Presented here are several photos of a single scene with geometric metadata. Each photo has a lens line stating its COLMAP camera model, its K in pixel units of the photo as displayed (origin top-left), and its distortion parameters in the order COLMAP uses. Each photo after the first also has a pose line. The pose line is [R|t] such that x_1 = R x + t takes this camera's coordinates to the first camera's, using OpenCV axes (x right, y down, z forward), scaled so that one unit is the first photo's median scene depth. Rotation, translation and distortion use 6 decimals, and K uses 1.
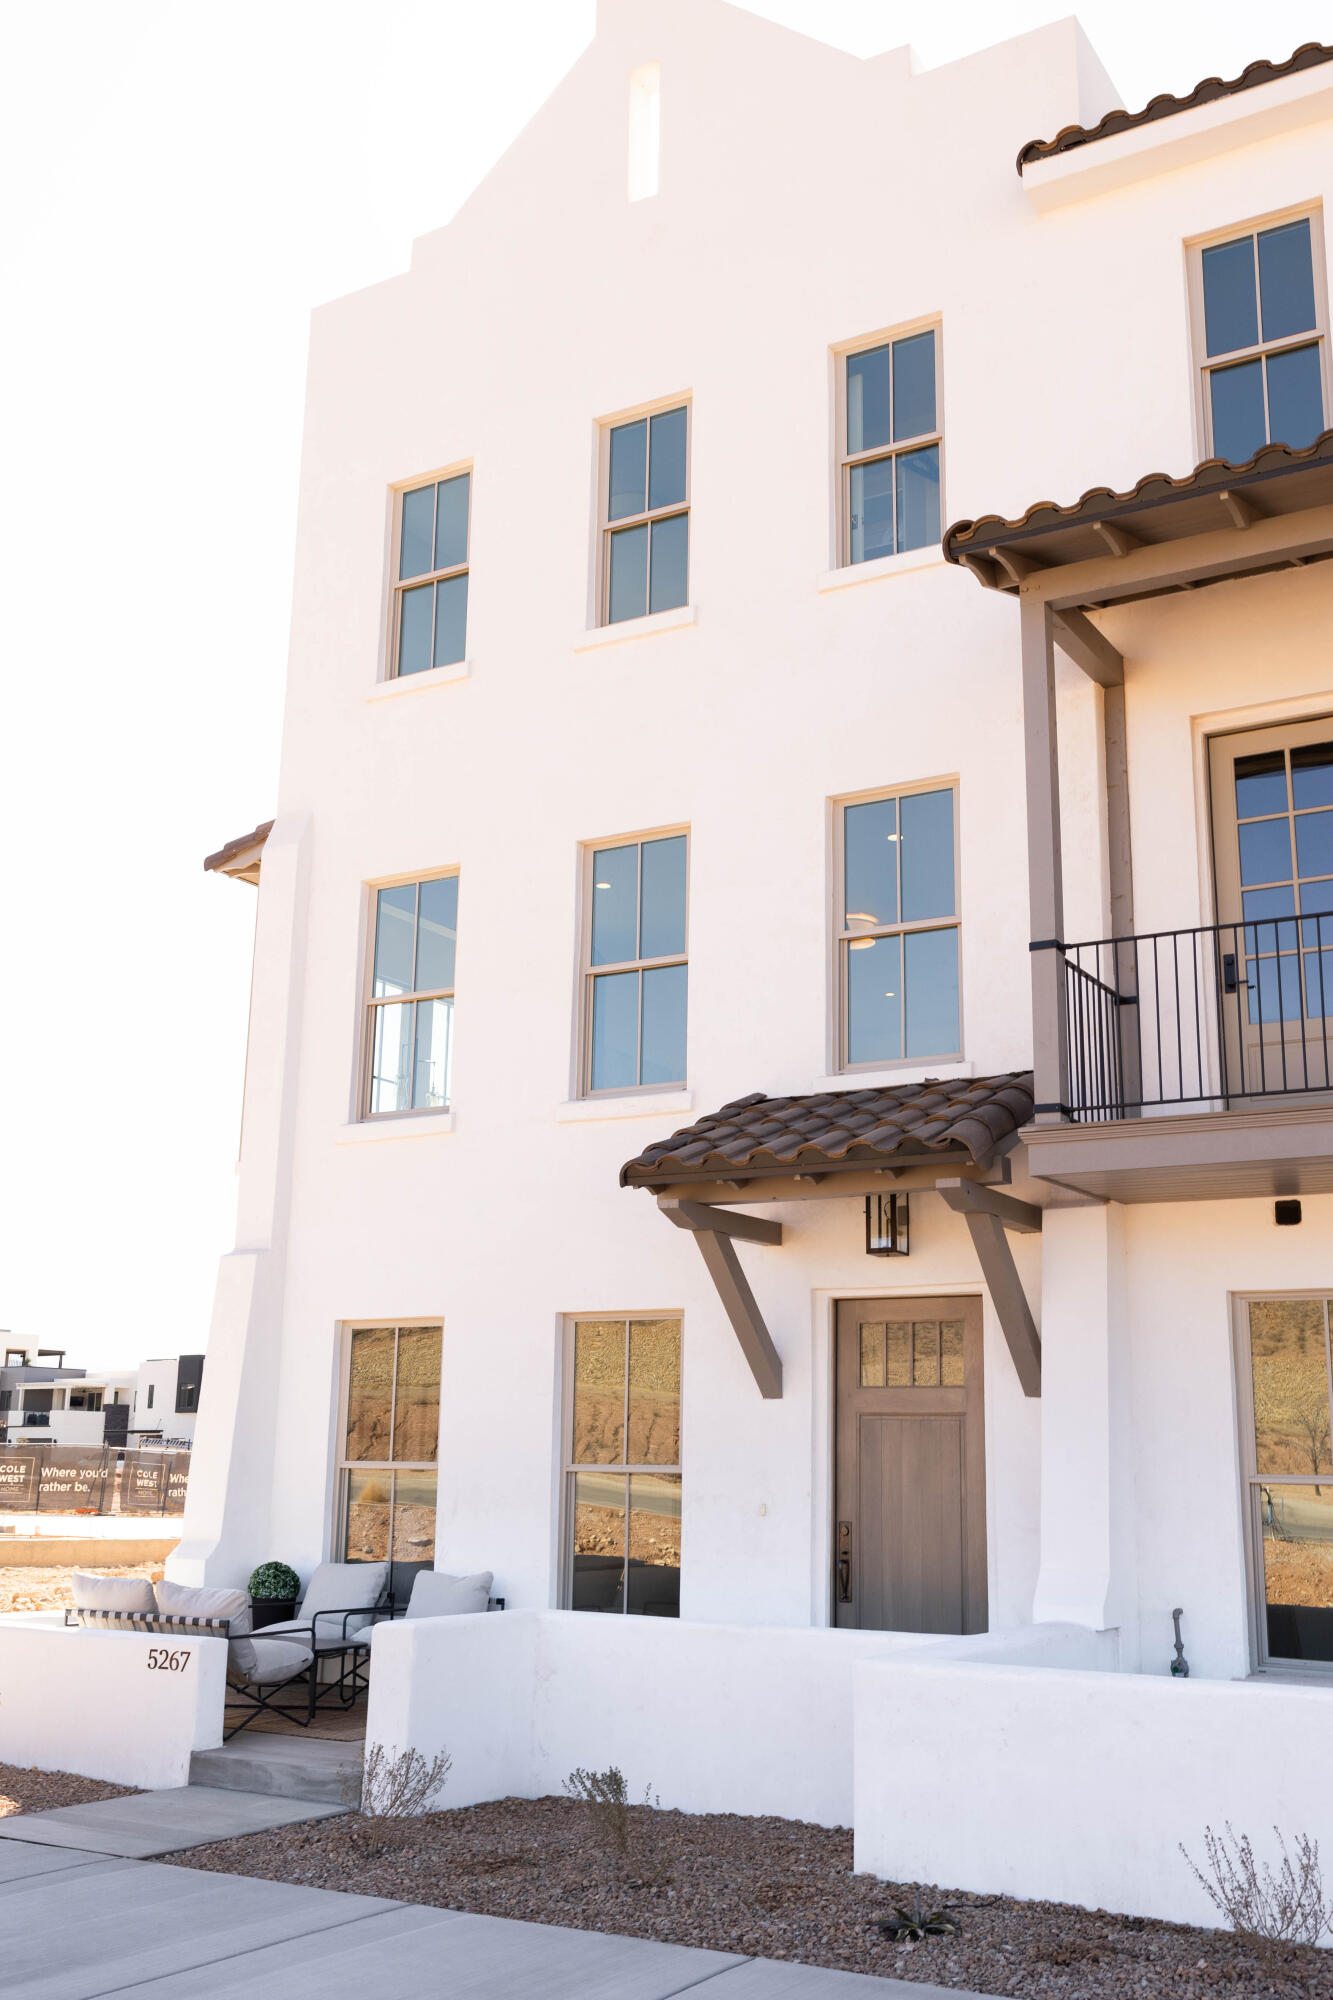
lens RADIAL K [[1952.9, 0, 667.8], [0, 1952.9, 1002.8], [0, 0, 1]] dist [-0.005826, 0.000000]
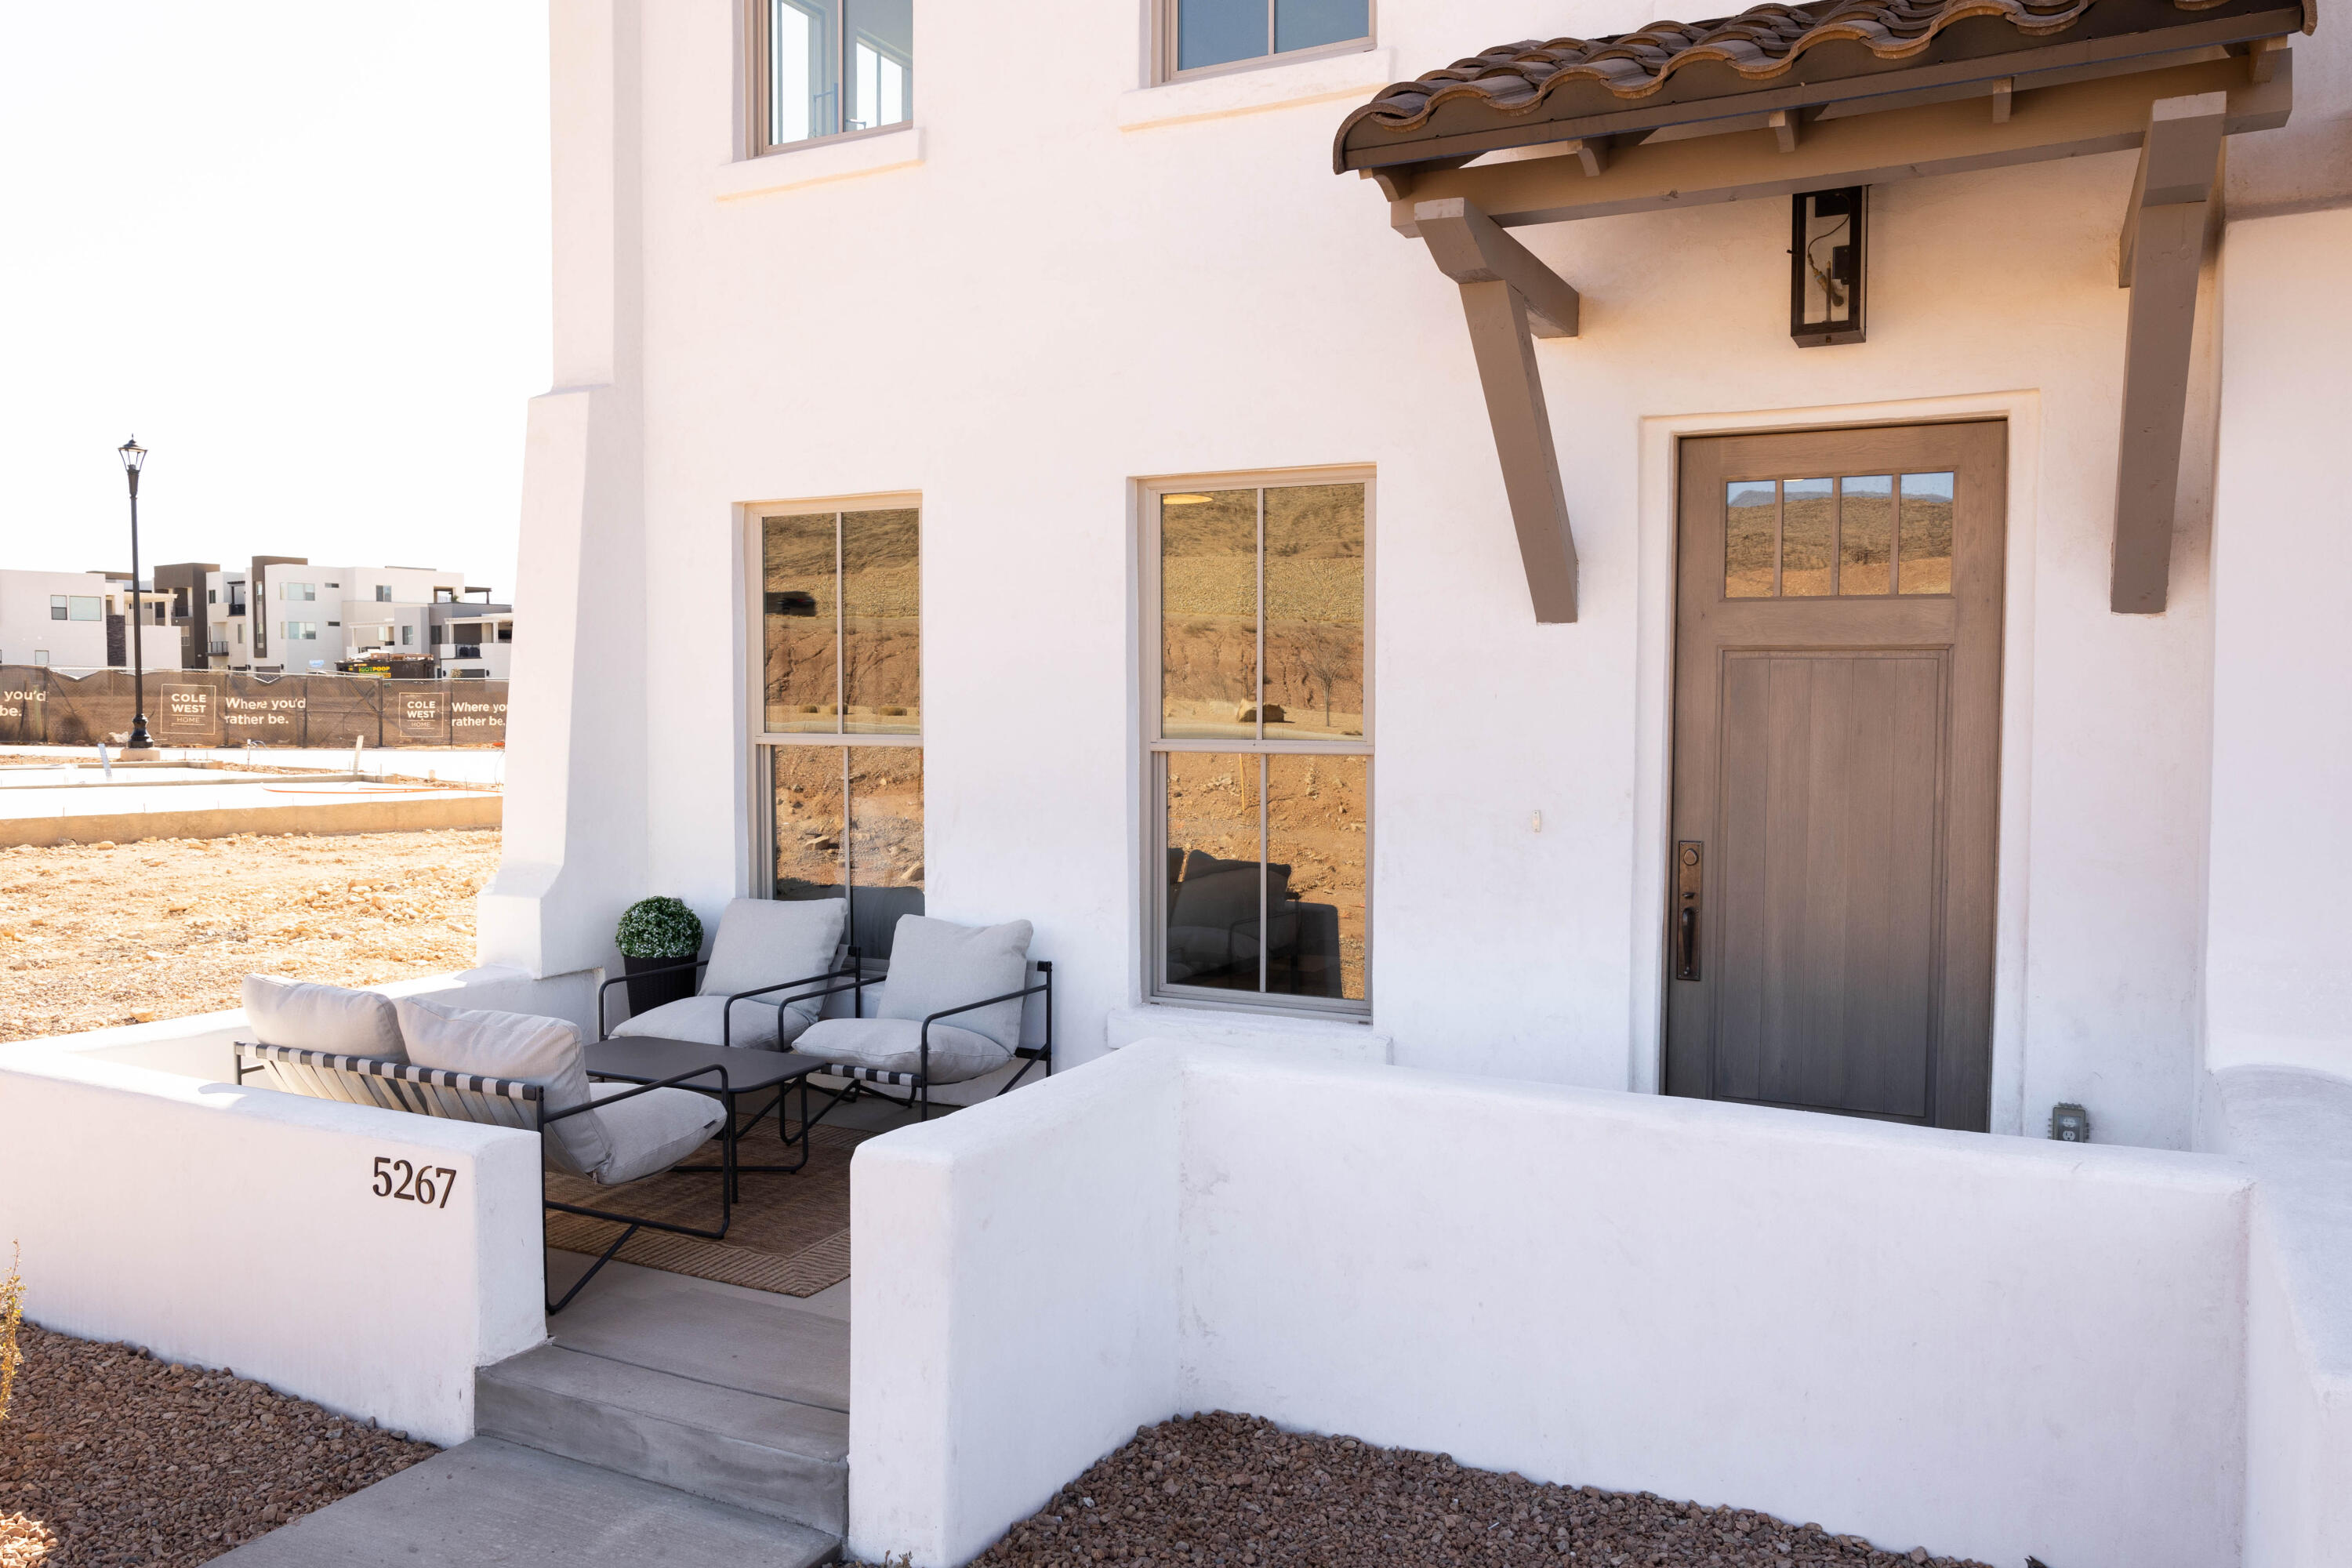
lens RADIAL K [[1772.8, 0, 1172.2], [0, 1772.8, 781.4], [0, 0, 1]] dist [-0.004336, 0.000250]
pose [[0.997748, -0.018402, 0.064493, -0.082322], [-0.000722, 0.958620, 0.284688, 0.101778], [-0.067063, -0.284093, 0.956448, 0.508194]]
